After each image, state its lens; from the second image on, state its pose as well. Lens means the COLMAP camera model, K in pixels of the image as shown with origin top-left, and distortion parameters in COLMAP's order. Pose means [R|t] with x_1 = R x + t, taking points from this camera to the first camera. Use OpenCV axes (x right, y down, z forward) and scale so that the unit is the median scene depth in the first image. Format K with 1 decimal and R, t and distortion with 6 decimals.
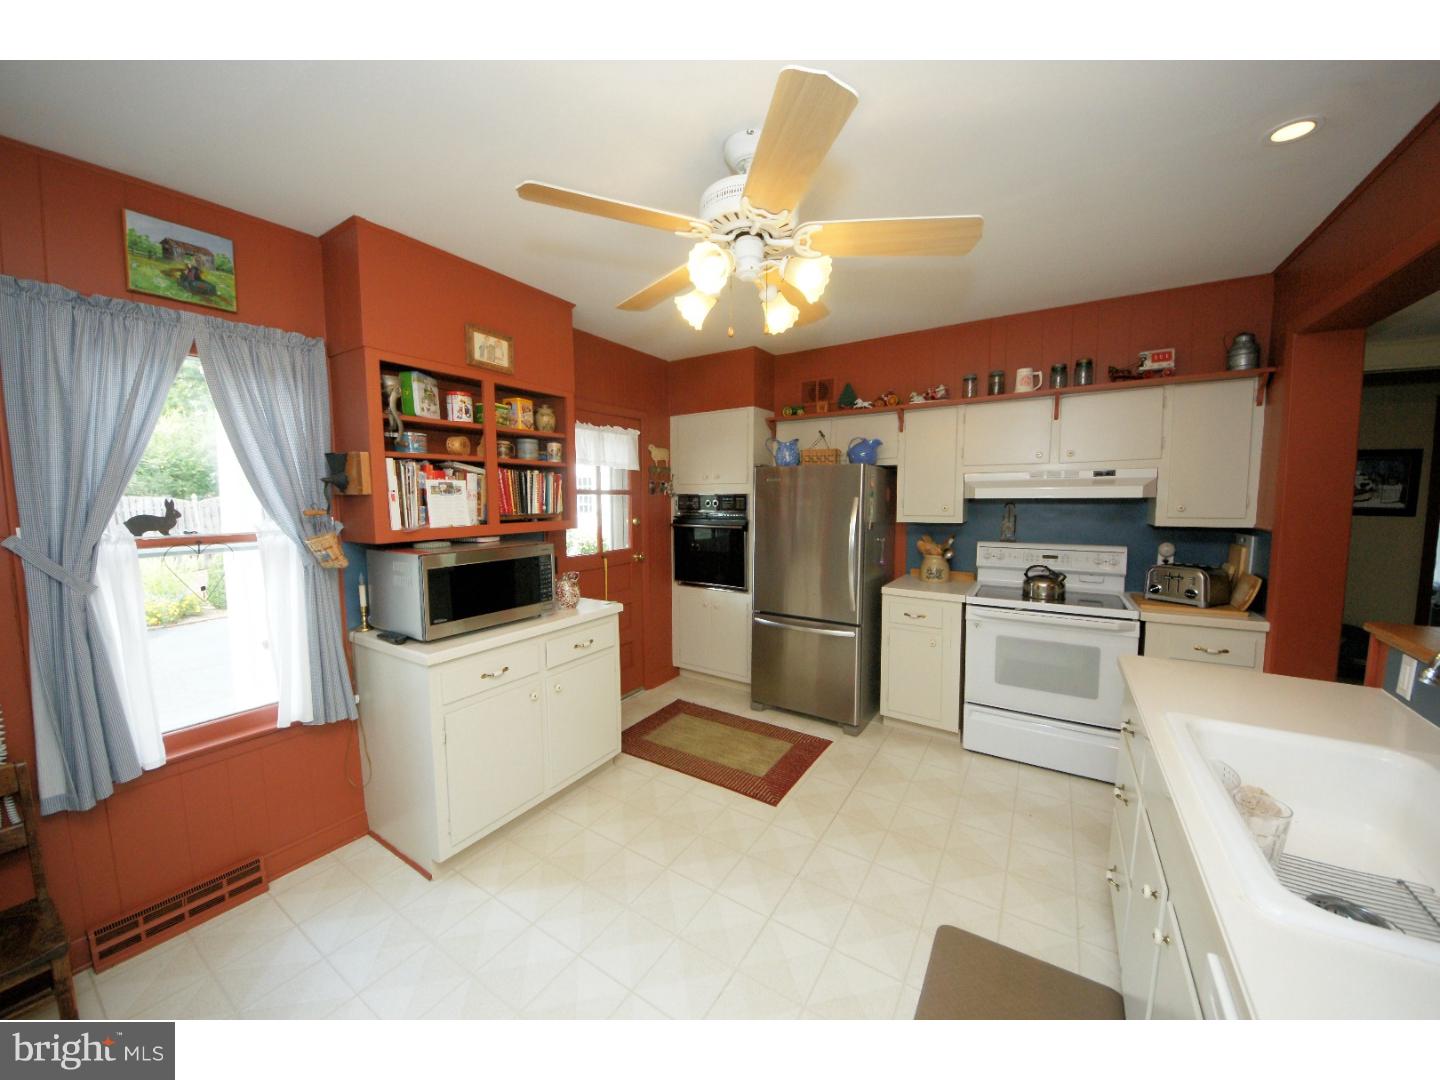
lens RADIAL K [[511.0, 0, 719.2], [0, 511.0, 532.7], [0, 0, 1]] dist [-0.003303, -0.000389]
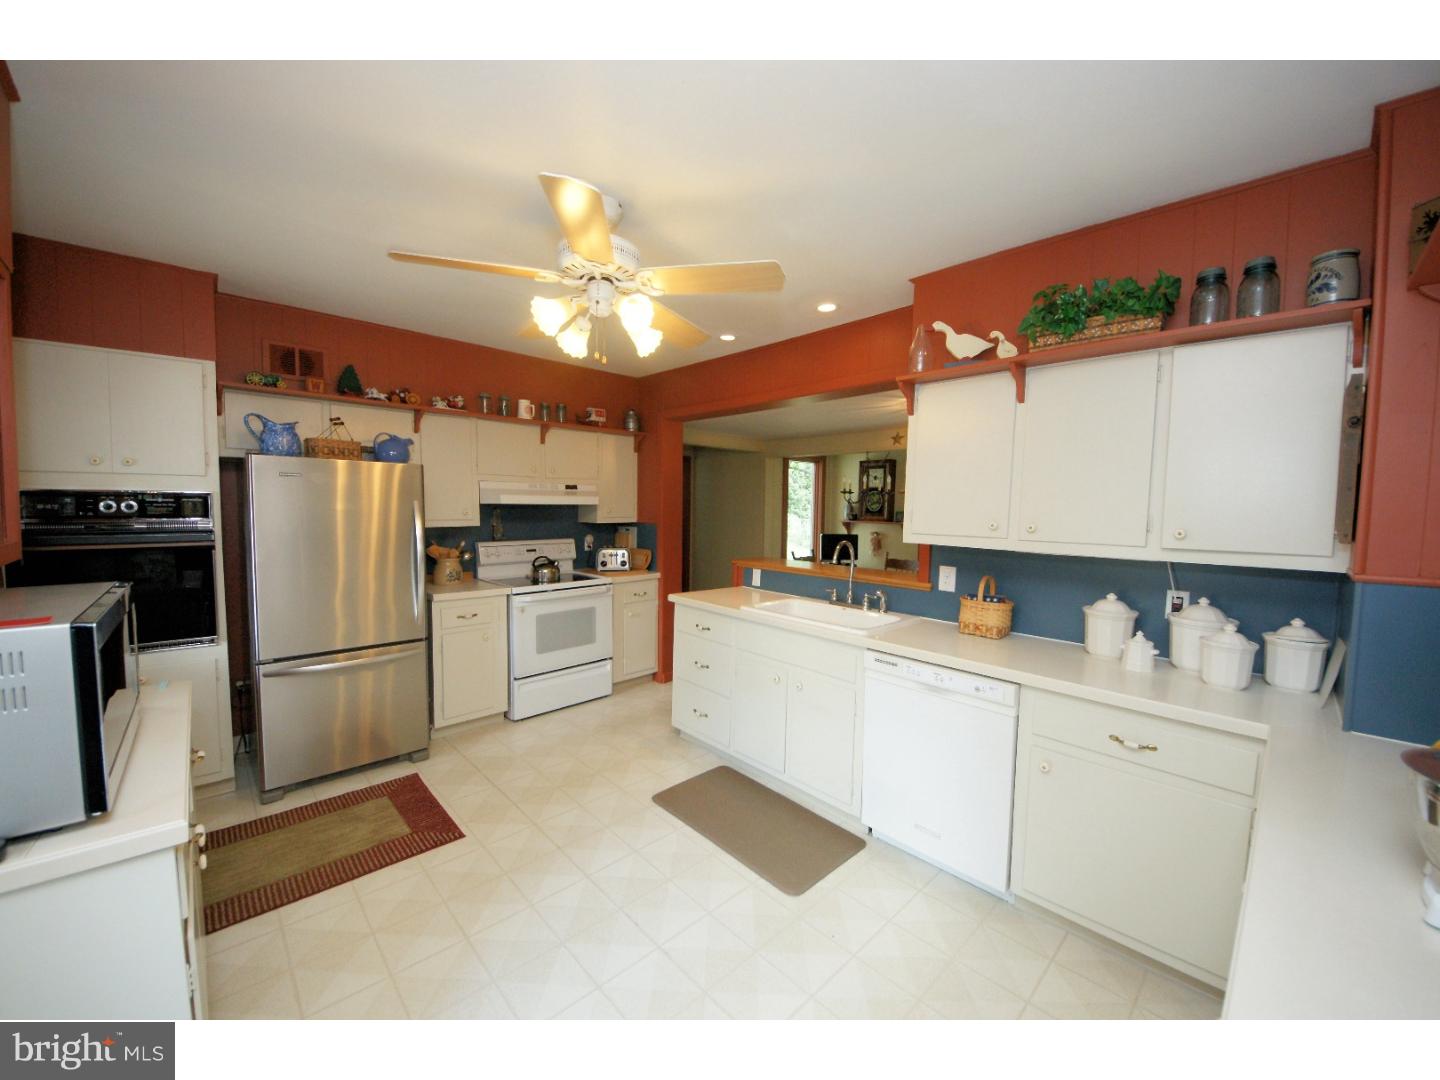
lens RADIAL K [[533.6, 0, 719.5], [0, 533.6, 542.2], [0, 0, 1]] dist [0.001955, -0.000112]
pose [[0.222678, -0.055849, 0.973291, -0.567801], [0.061824, 0.997157, 0.043074, -0.001686], [-0.972930, 0.050581, 0.225498, 0.258942]]
